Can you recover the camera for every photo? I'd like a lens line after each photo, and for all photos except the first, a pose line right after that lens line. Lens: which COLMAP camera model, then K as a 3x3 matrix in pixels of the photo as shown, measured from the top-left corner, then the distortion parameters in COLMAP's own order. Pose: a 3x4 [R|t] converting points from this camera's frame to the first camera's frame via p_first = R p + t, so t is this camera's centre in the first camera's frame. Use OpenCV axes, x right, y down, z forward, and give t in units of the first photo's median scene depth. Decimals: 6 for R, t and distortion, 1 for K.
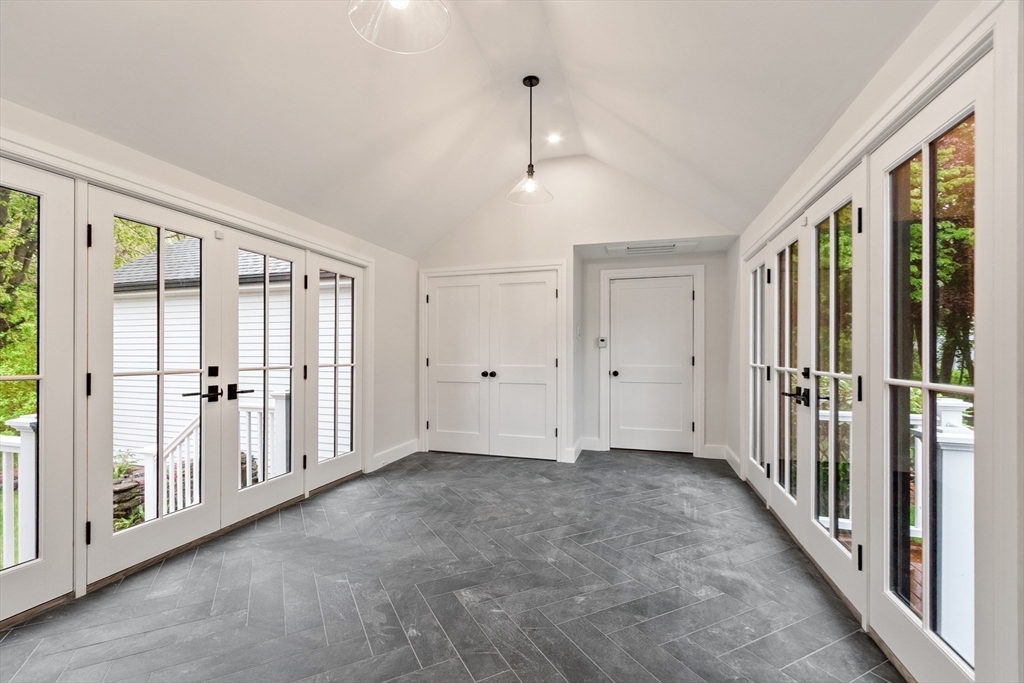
lens RADIAL K [[450.5, 0, 488.6], [0, 450.5, 349.5], [0, 0, 1]] dist [0.003493, -0.000207]
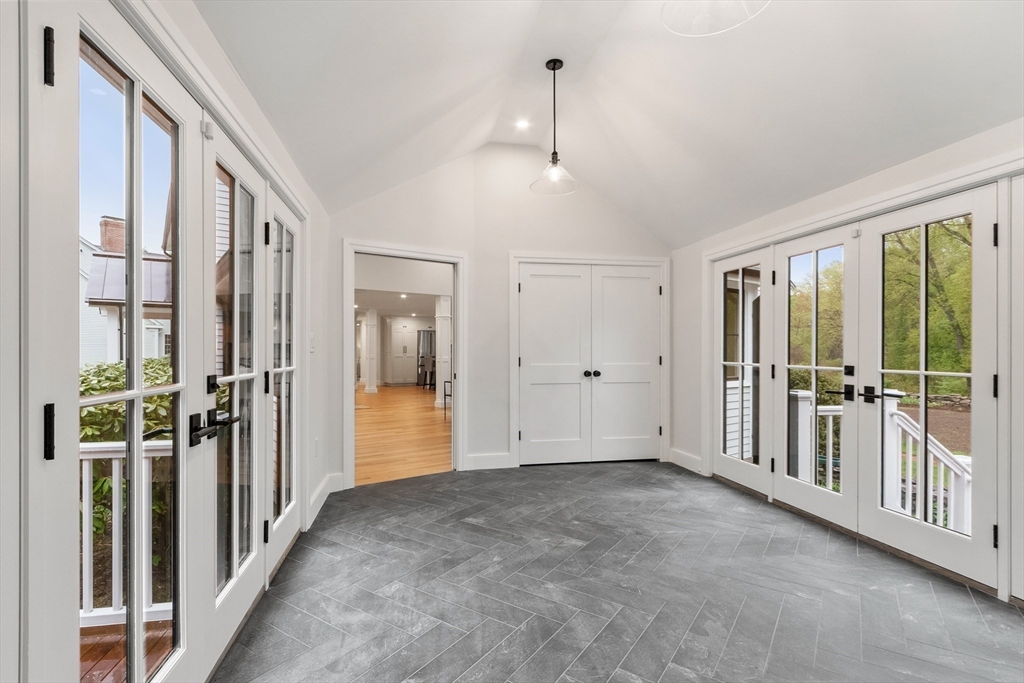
lens RADIAL K [[500.5, 0, 510.5], [0, 500.5, 349.6], [0, 0, 1]] dist [0.011550, -0.000035]
pose [[-0.865813, -0.001695, -0.500366, 0.748499], [0.001318, 0.999983, -0.005667, 0.008049], [0.500367, -0.005566, -0.865796, 1.943930]]
